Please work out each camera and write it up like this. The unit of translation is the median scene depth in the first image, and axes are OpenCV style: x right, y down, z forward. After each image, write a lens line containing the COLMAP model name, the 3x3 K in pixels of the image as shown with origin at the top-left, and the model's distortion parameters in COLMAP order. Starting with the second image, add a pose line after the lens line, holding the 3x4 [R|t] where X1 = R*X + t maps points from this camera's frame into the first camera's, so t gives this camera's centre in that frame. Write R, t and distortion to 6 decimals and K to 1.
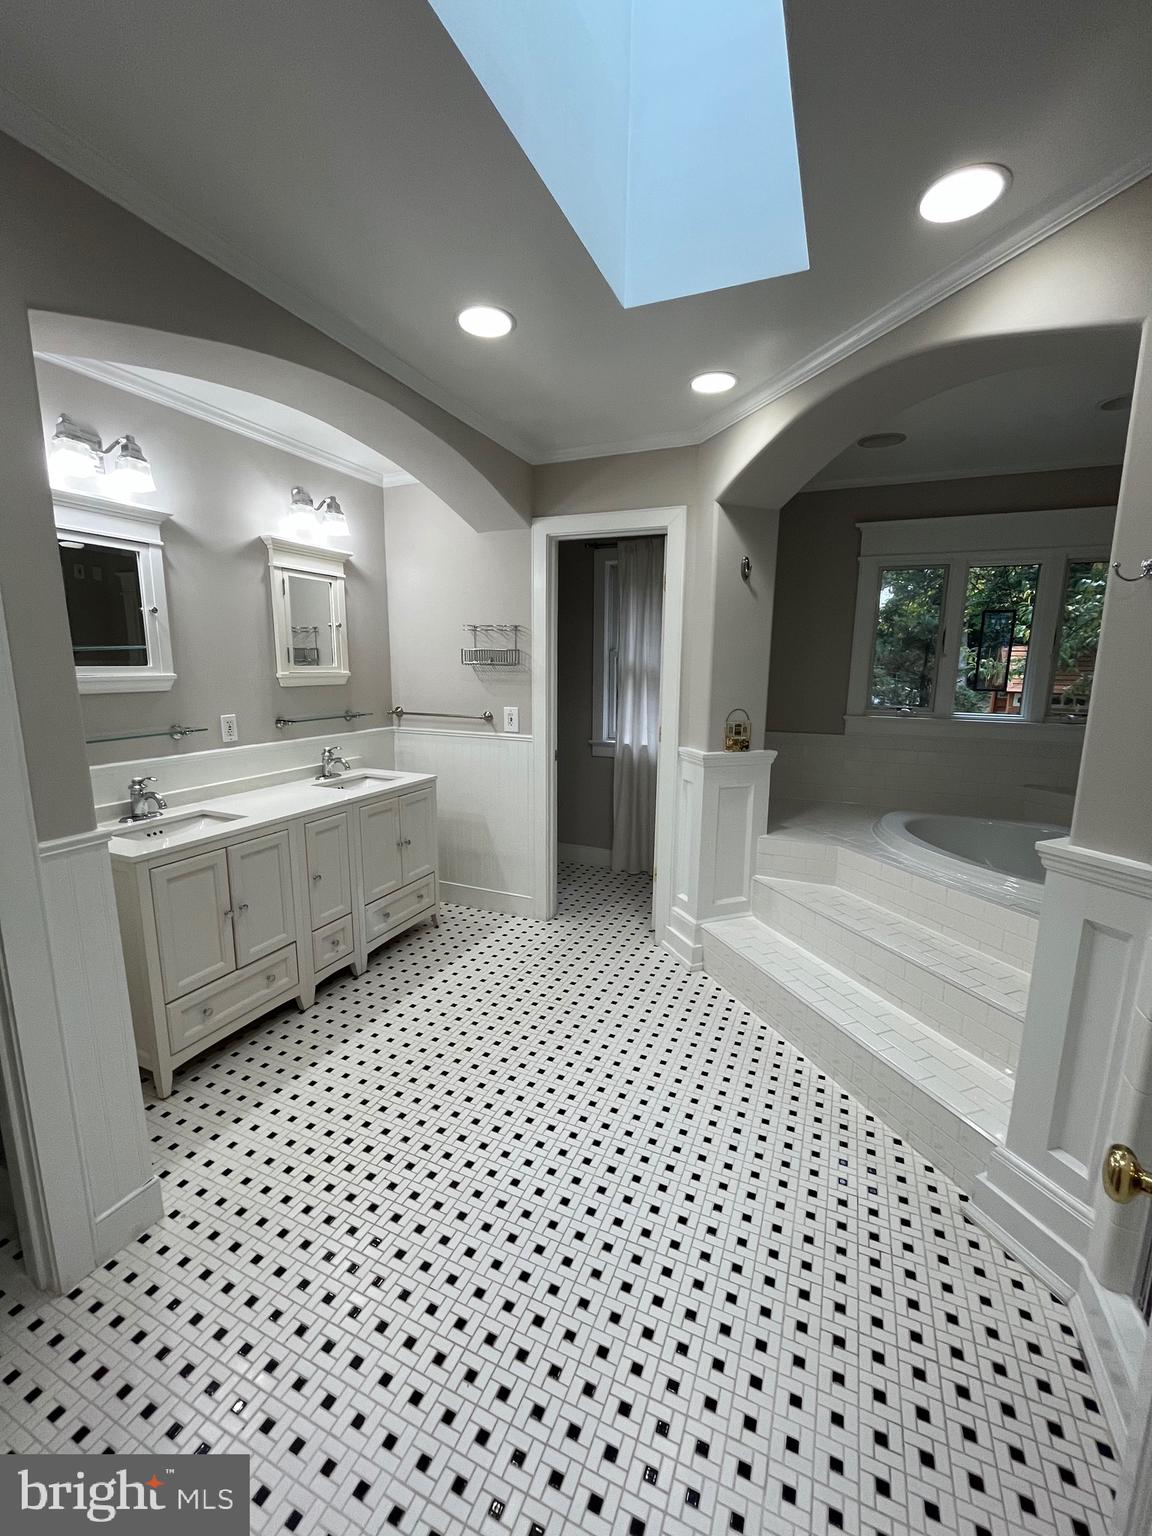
lens RADIAL K [[622.2, 0, 573.2], [0, 622.2, 767.8], [0, 0, 1]] dist [-0.003725, 0.000100]
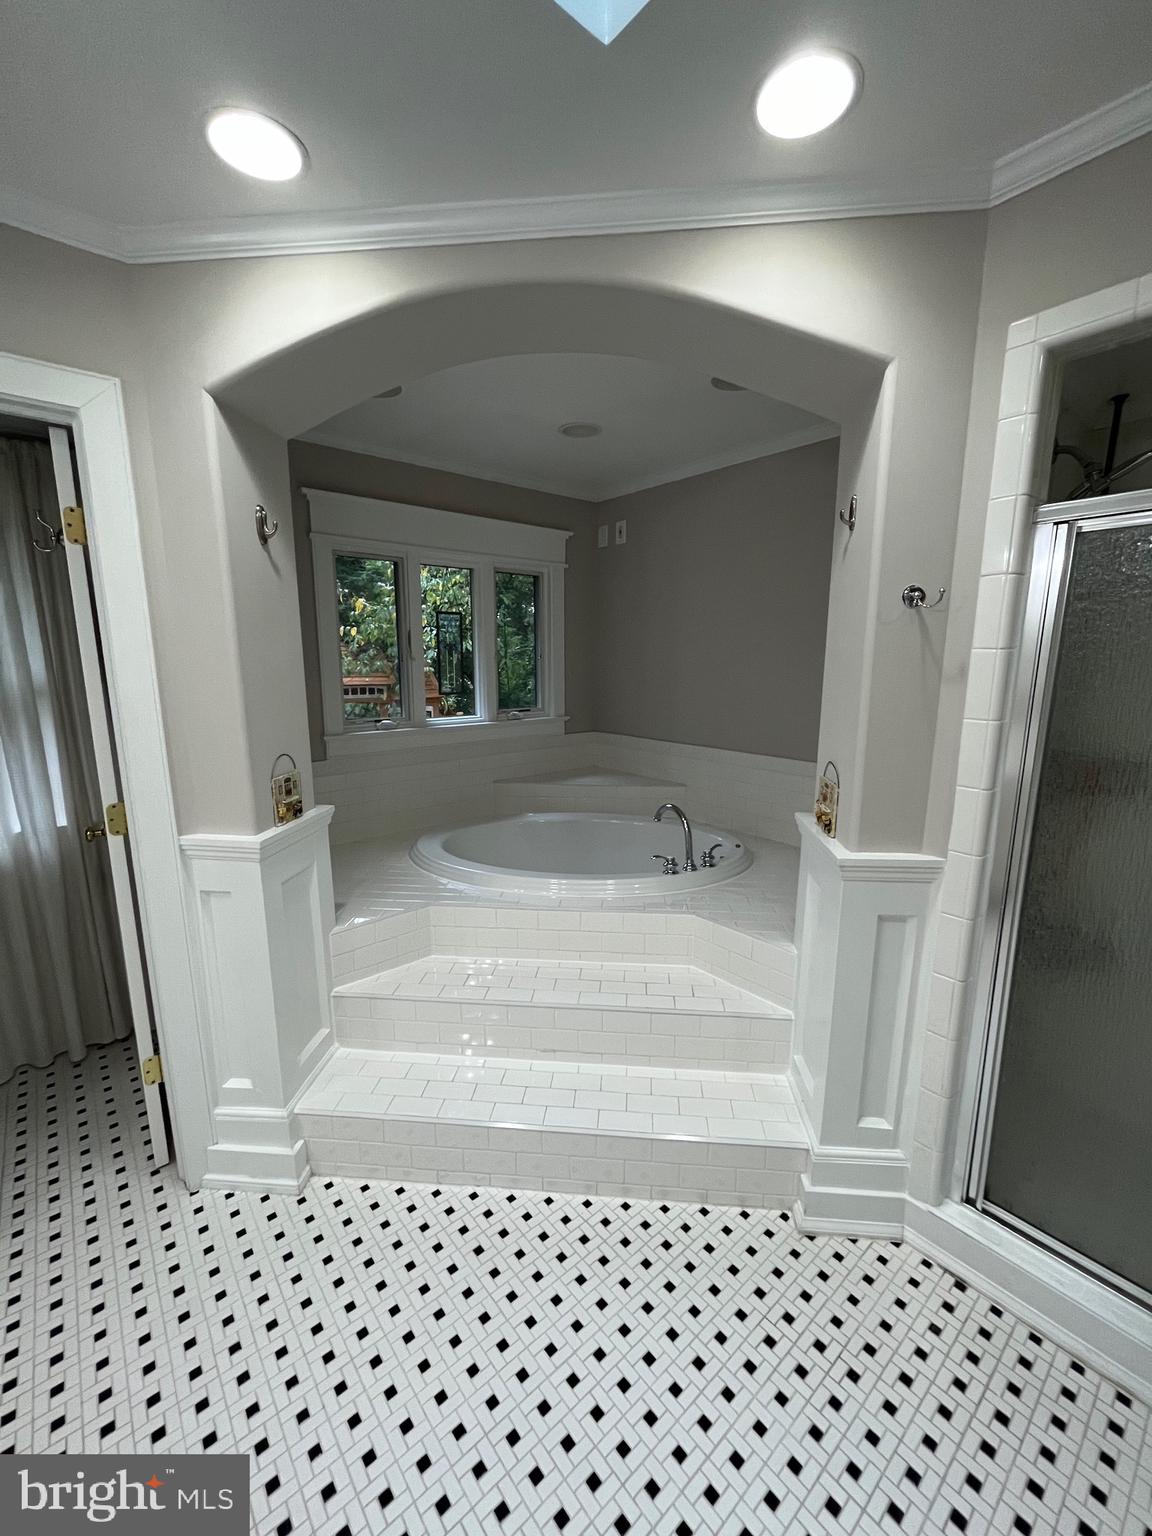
lens RADIAL K [[622.2, 0, 575.7], [0, 622.2, 767.1], [0, 0, 1]] dist [-0.003725, 0.000100]
pose [[0.429205, -0.170207, 0.887025, -0.164695], [0.154997, 0.981395, 0.113316, -0.108208], [-0.889808, 0.088850, 0.447601, 0.465932]]
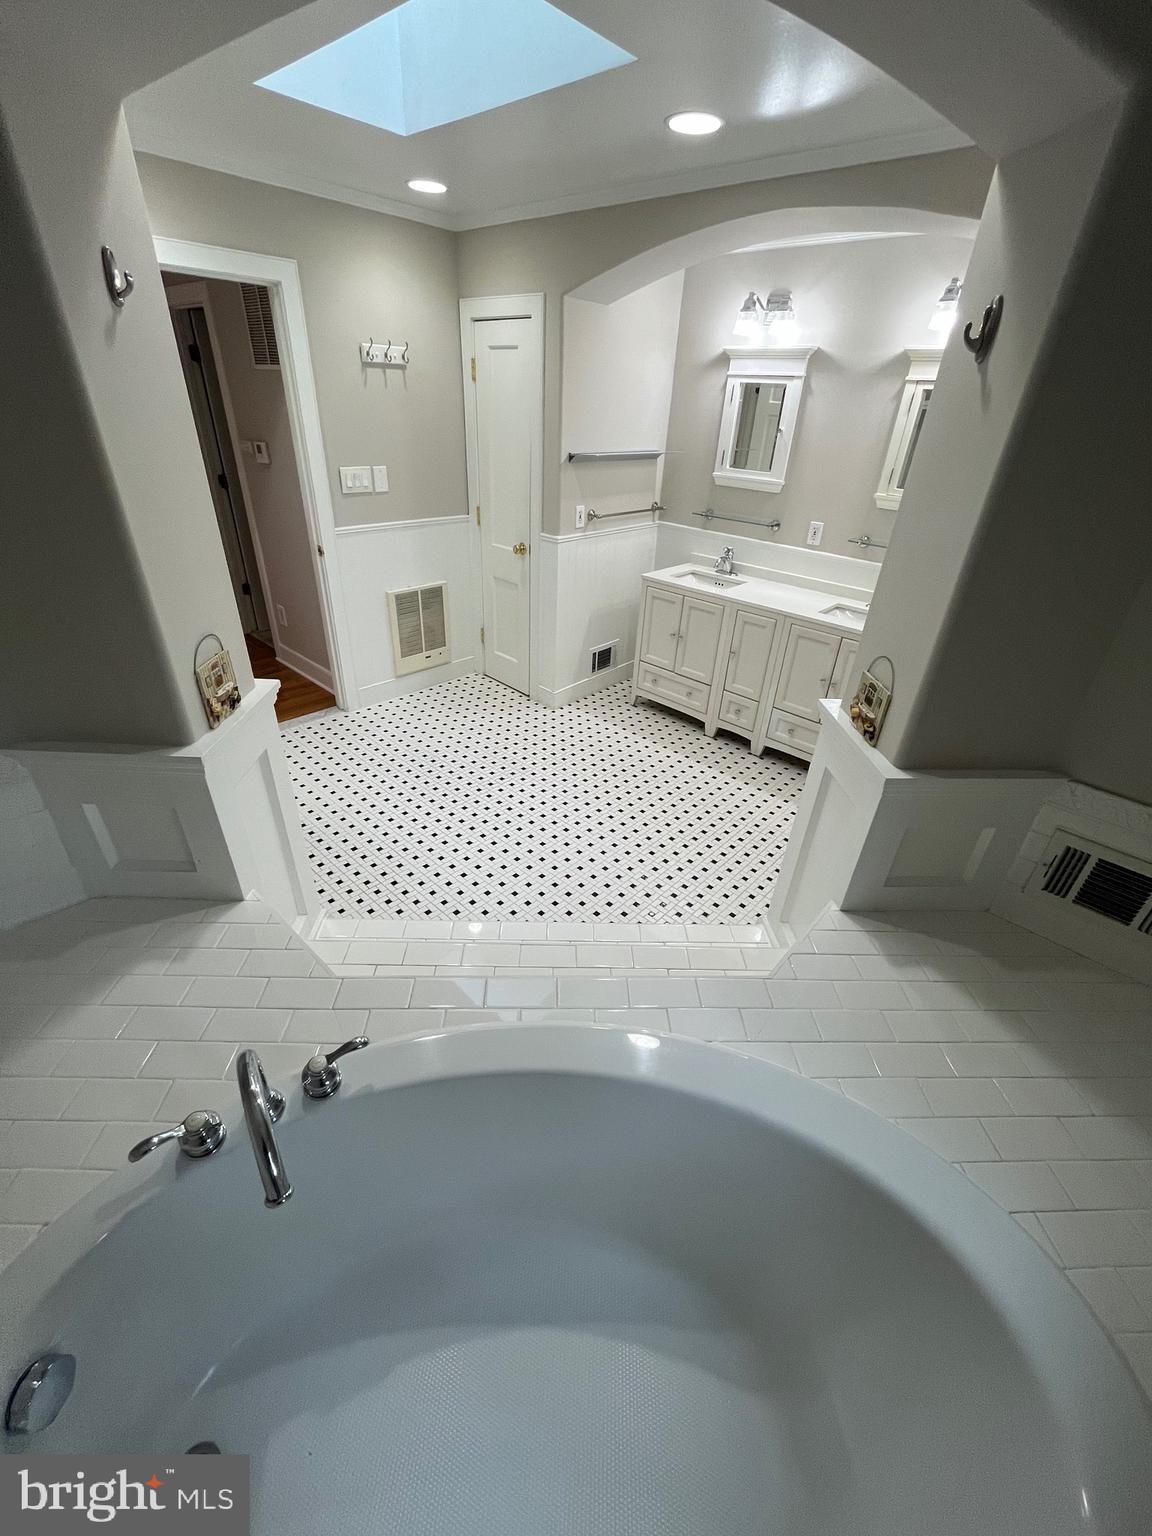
lens RADIAL K [[622.2, 0, 568.4], [0, 622.2, 773.2], [0, 0, 1]] dist [-0.003725, 0.000100]
pose [[-0.328545, 0.474085, -0.816885, 0.826848], [-0.202429, 0.809453, 0.551187, -0.252276], [0.922540, 0.346451, -0.169973, 0.885677]]
